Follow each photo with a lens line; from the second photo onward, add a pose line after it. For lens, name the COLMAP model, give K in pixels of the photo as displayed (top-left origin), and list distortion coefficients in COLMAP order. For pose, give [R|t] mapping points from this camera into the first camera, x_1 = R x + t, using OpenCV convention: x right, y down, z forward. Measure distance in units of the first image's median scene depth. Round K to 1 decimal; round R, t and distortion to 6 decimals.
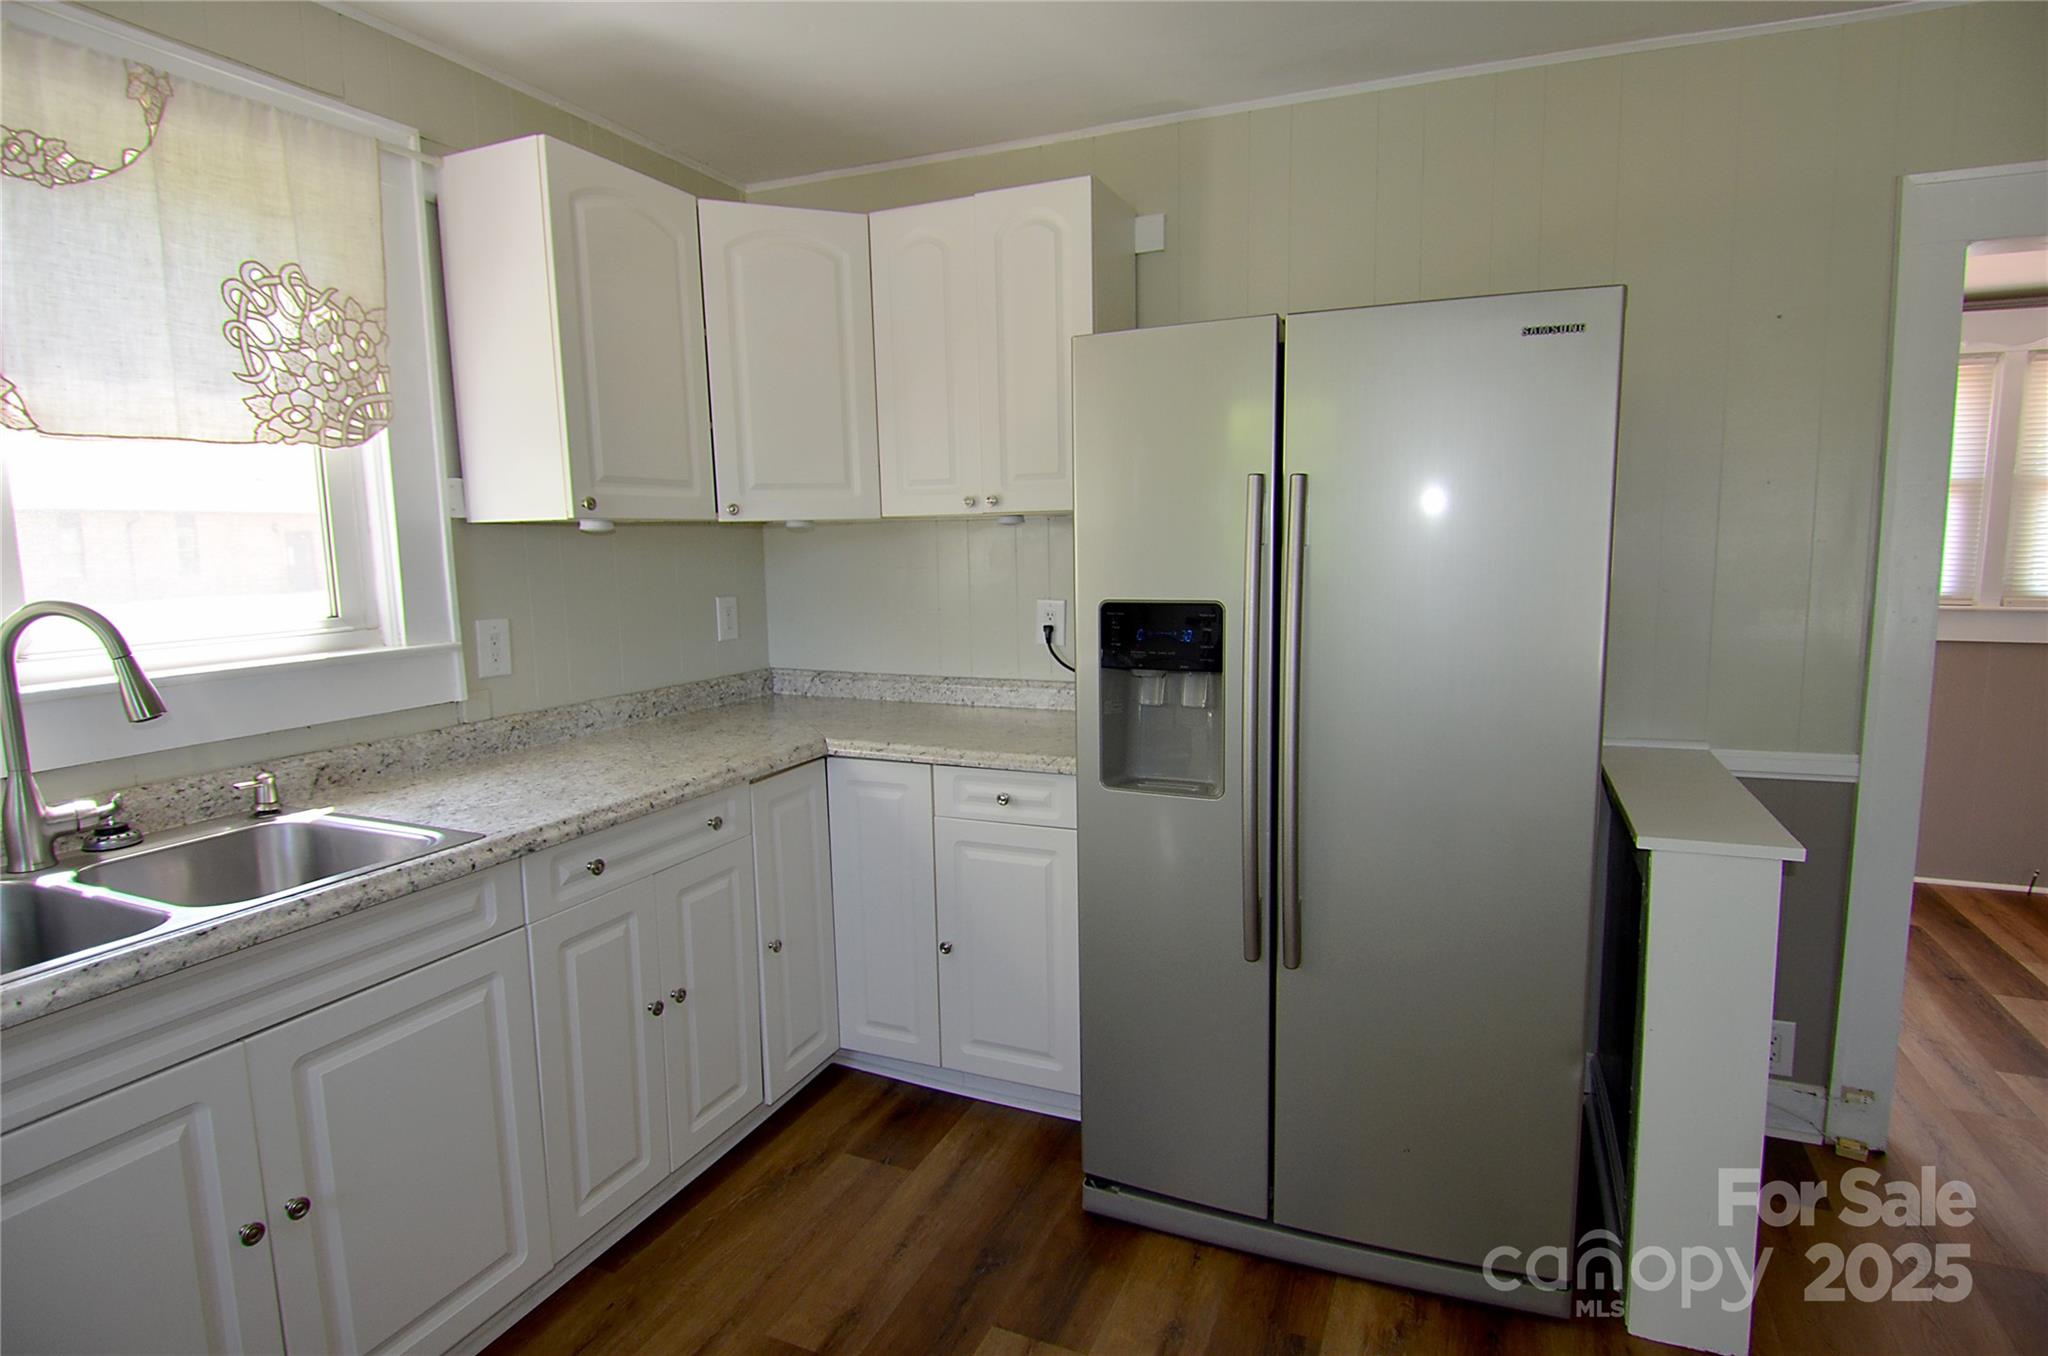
lens RADIAL K [[1056.5, 0, 1035.1], [0, 1056.5, 681.5], [0, 0, 1]] dist [-0.015017, -0.005483]
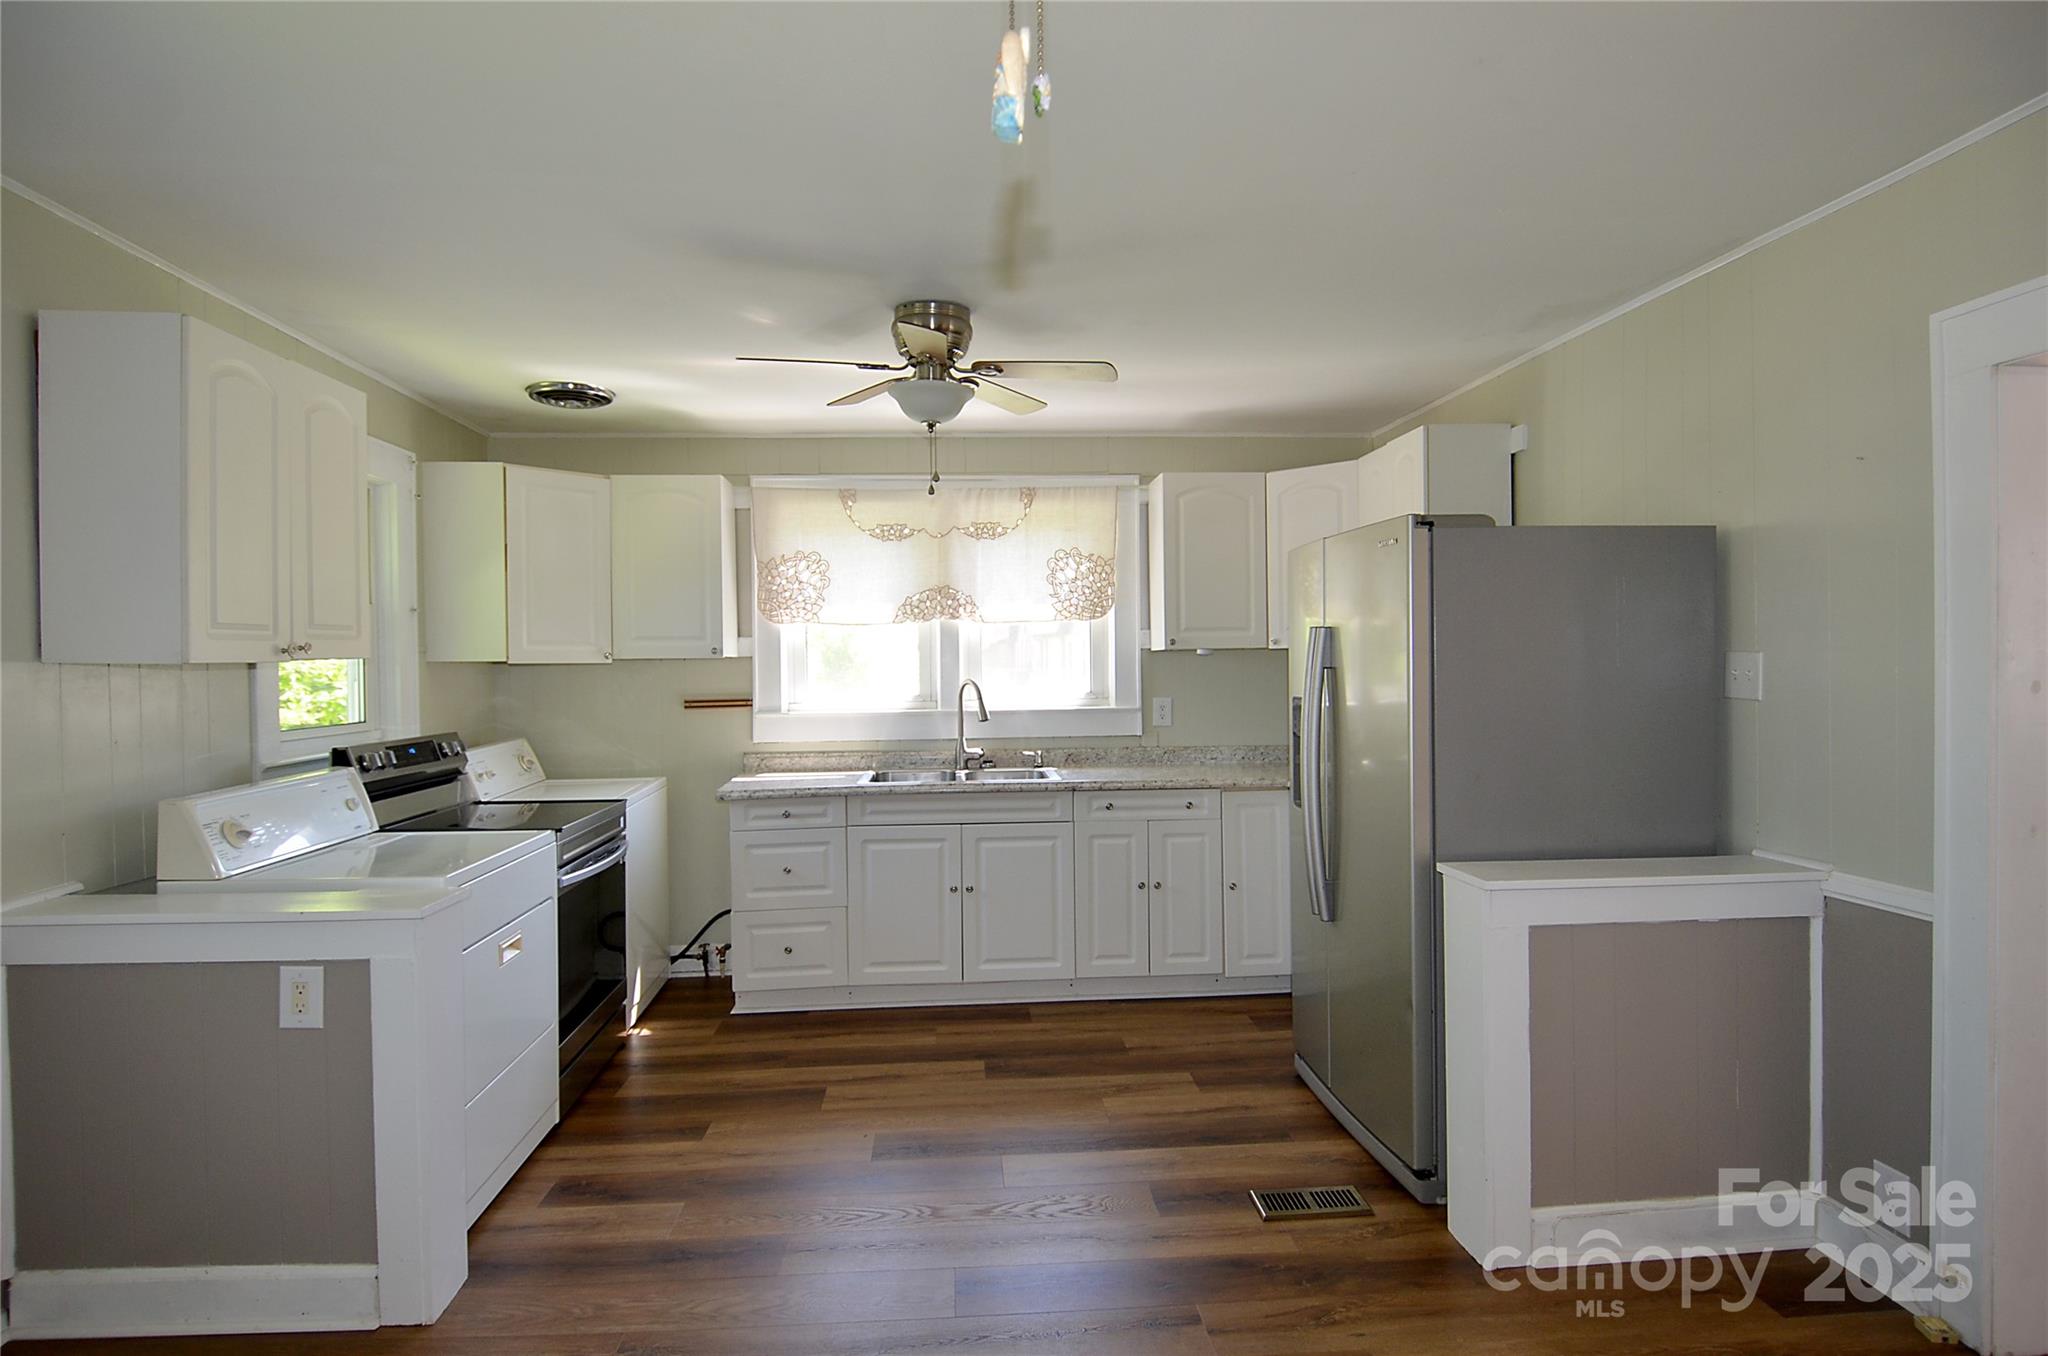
lens RADIAL K [[1056.5, 0, 1020.7], [0, 1056.5, 669.9], [0, 0, 1]] dist [-0.015017, -0.005483]
pose [[0.467421, 0.019169, -0.883827, 1.310375], [-0.114729, 0.992625, -0.039147, -0.001542], [0.876558, 0.119699, 0.466173, -0.217785]]
